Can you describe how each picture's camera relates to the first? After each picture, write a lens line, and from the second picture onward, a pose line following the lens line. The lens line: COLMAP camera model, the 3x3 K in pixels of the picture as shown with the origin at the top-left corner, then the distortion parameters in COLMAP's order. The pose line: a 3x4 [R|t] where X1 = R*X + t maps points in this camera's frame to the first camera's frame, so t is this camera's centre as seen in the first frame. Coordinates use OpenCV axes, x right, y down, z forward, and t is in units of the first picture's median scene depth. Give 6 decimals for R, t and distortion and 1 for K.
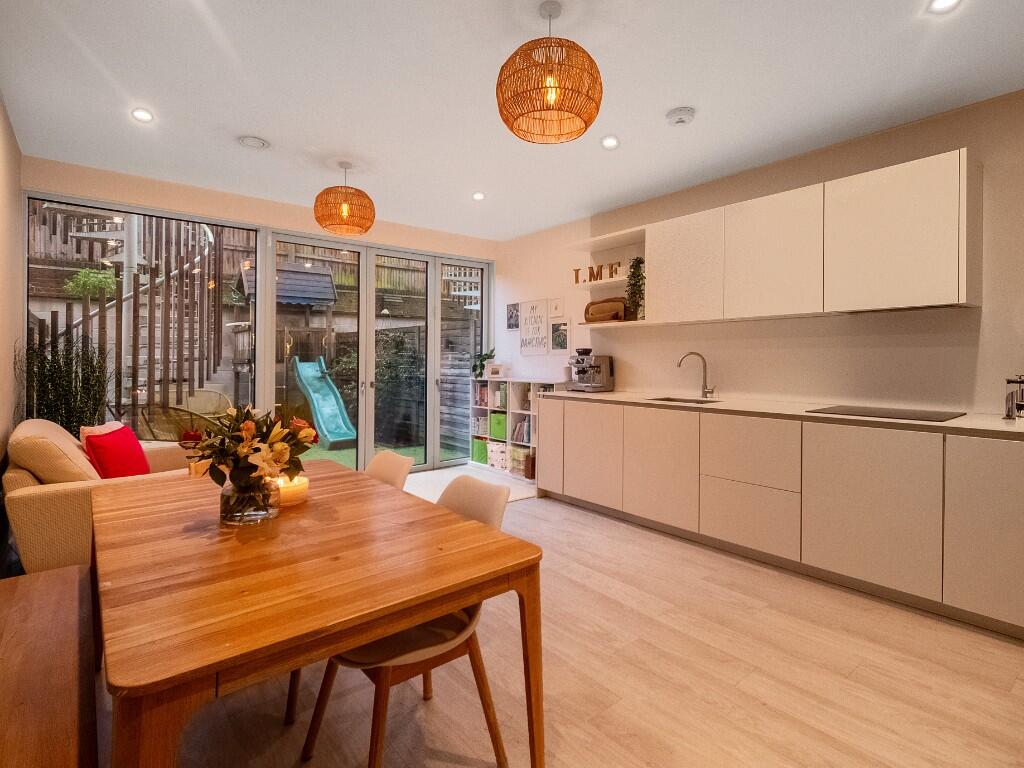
lens RADIAL K [[501.9, 0, 527.6], [0, 501.9, 348.7], [0, 0, 1]] dist [-0.023738, -0.000454]
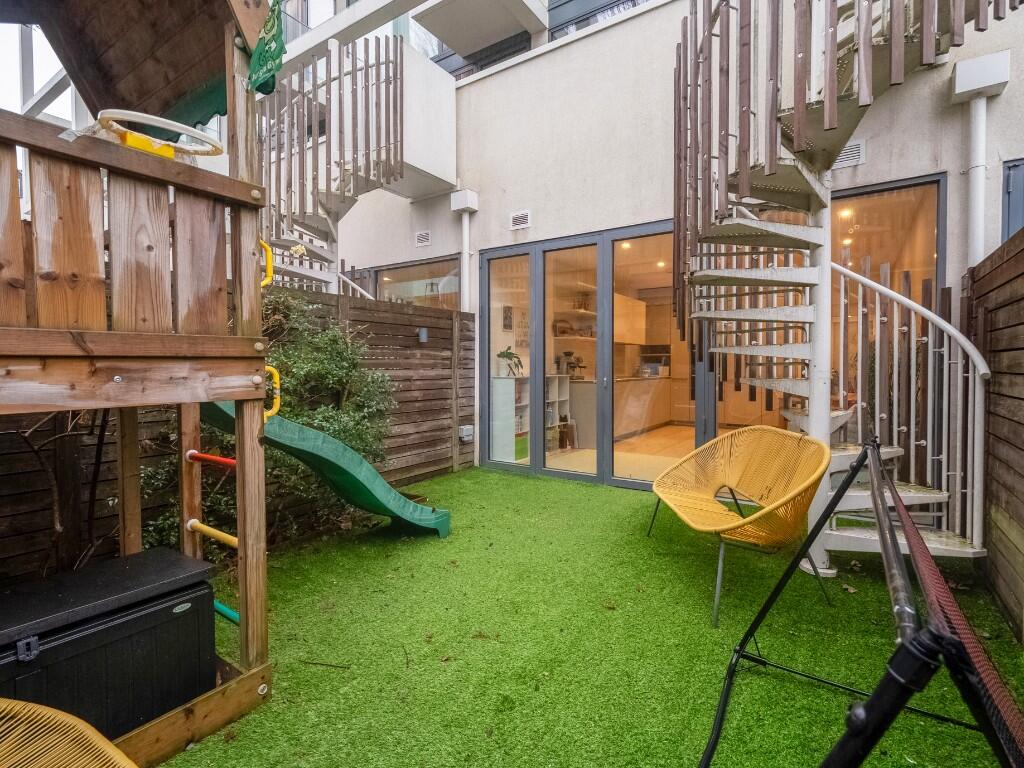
lens RADIAL K [[498.9, 0, 513.5], [0, 498.9, 377.4], [0, 0, 1]] dist [0.002277, -0.002415]
pose [[-0.260860, -0.025974, 0.965027, -1.130973], [-0.021429, 0.999547, 0.021110, 0.042963], [-0.965139, -0.015173, -0.261299, 1.351918]]
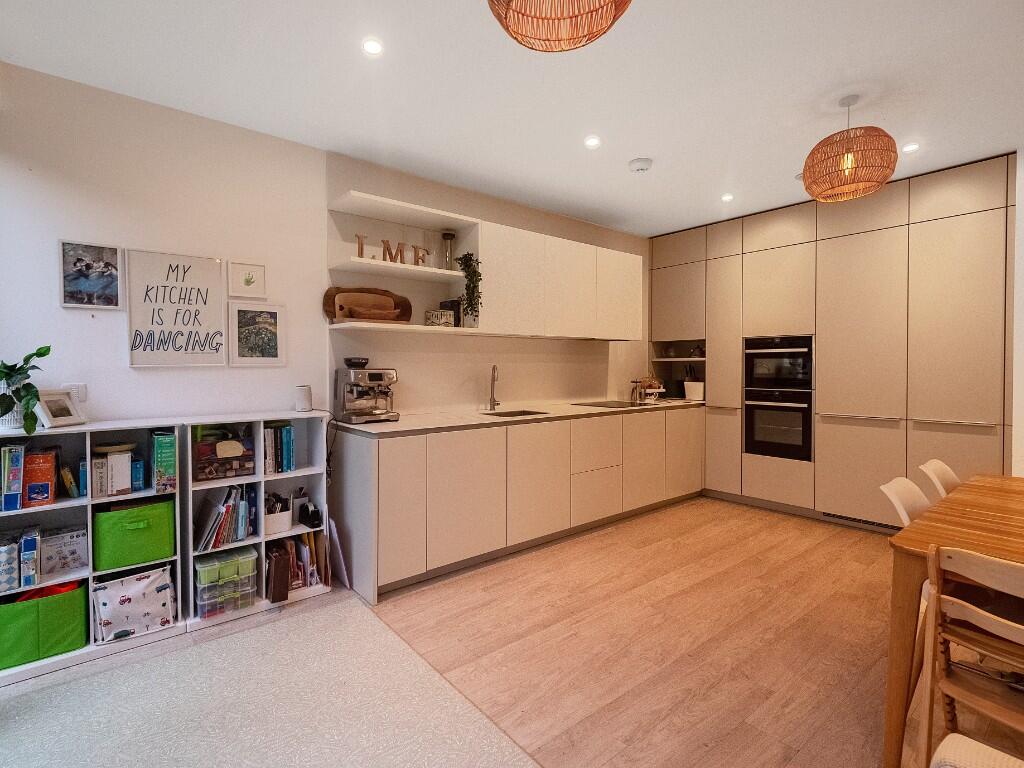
lens RADIAL K [[498.9, 0, 513.5], [0, 498.9, 377.4], [0, 0, 1]] dist [0.002277, -0.002415]
pose [[0.019685, -0.023566, 0.999528, -0.469647], [-0.020481, 0.999503, 0.023968, 0.004260], [-0.999596, -0.020943, 0.019192, 0.677267]]
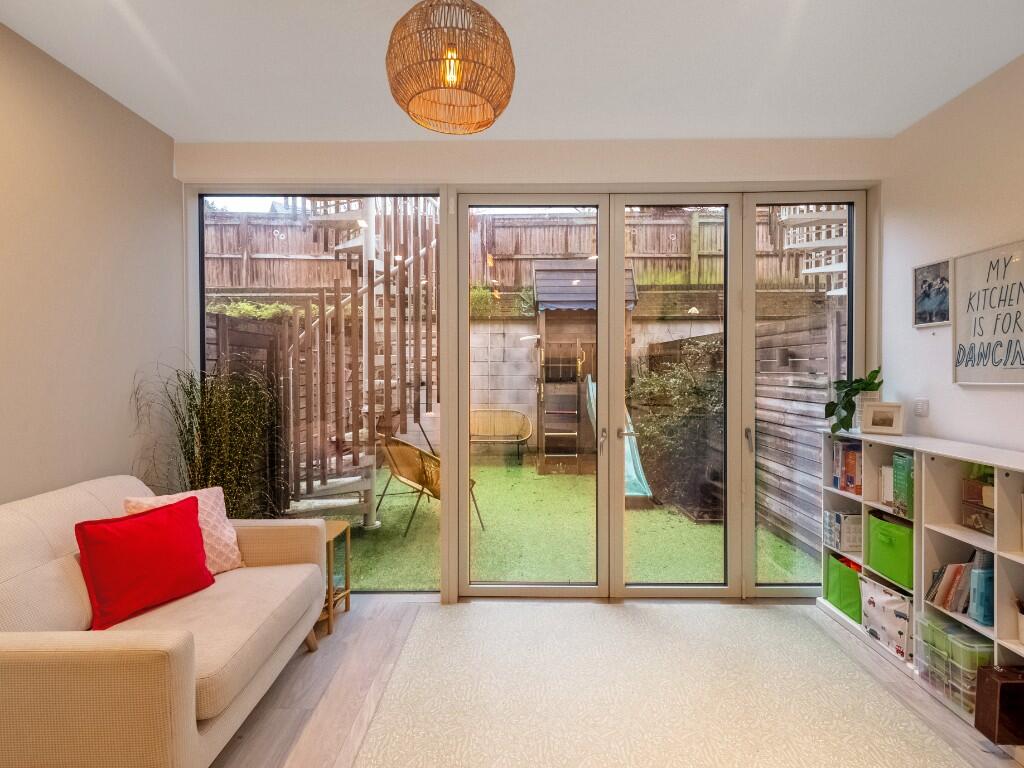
lens RADIAL K [[513.1, 0, 512.2], [0, 513.1, 368.3], [0, 0, 1]] dist [0.002700, -0.001868]
pose [[0.749281, -0.004429, -0.662237, -0.007975], [0.017131, 0.999773, 0.012696, -0.013008], [0.662031, -0.020858, 0.749187, 0.456906]]
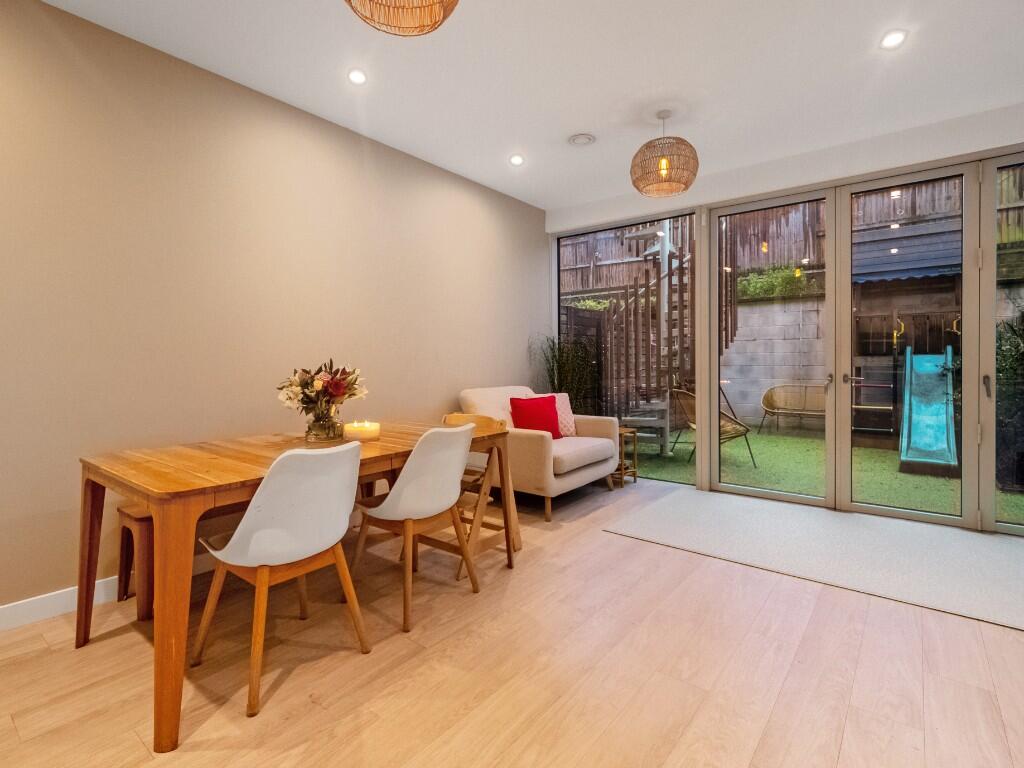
lens RADIAL K [[513.1, 0, 512.2], [0, 513.1, 368.3], [0, 0, 1]] dist [0.002700, -0.001868]
pose [[0.196000, 0.004848, -0.980592, 0.304691], [0.028695, 0.999531, 0.010678, 0.033653], [0.980184, -0.030231, 0.195769, 0.373392]]
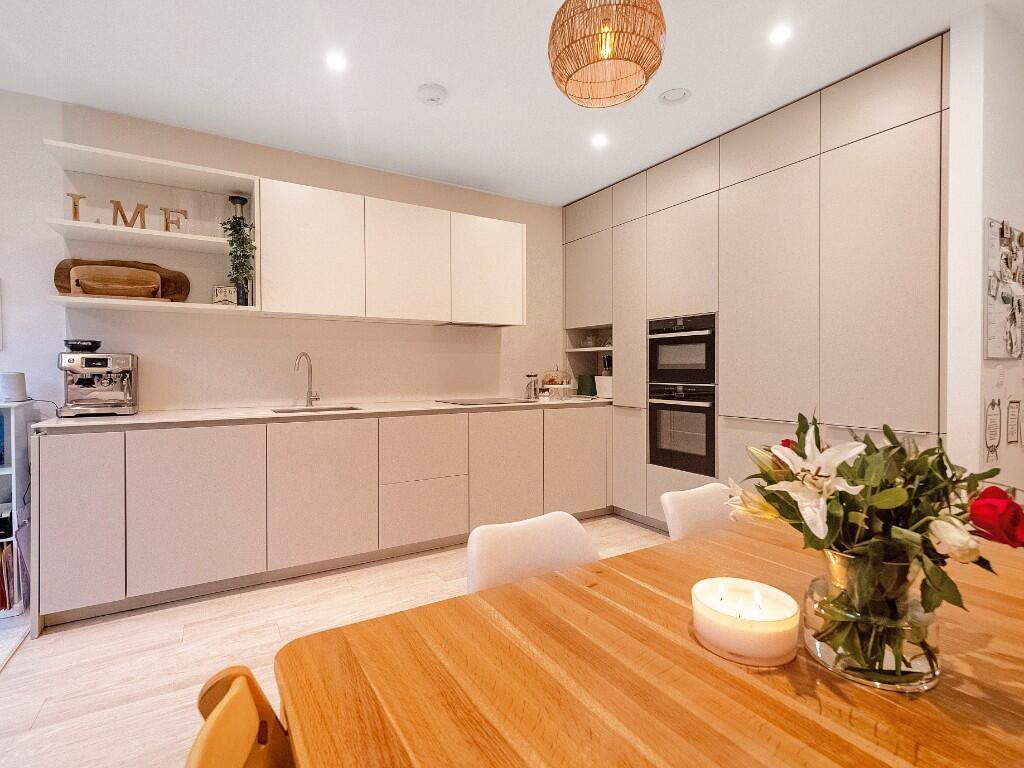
lens RADIAL K [[500.7, 0, 507.8], [0, 500.7, 378.0], [0, 0, 1]] dist [-0.000385, -0.001219]
pose [[0.159610, -0.019272, 0.986992, -0.317219], [-0.020333, 0.999533, 0.022805, 0.016698], [-0.986971, -0.023709, 0.159144, 0.380561]]
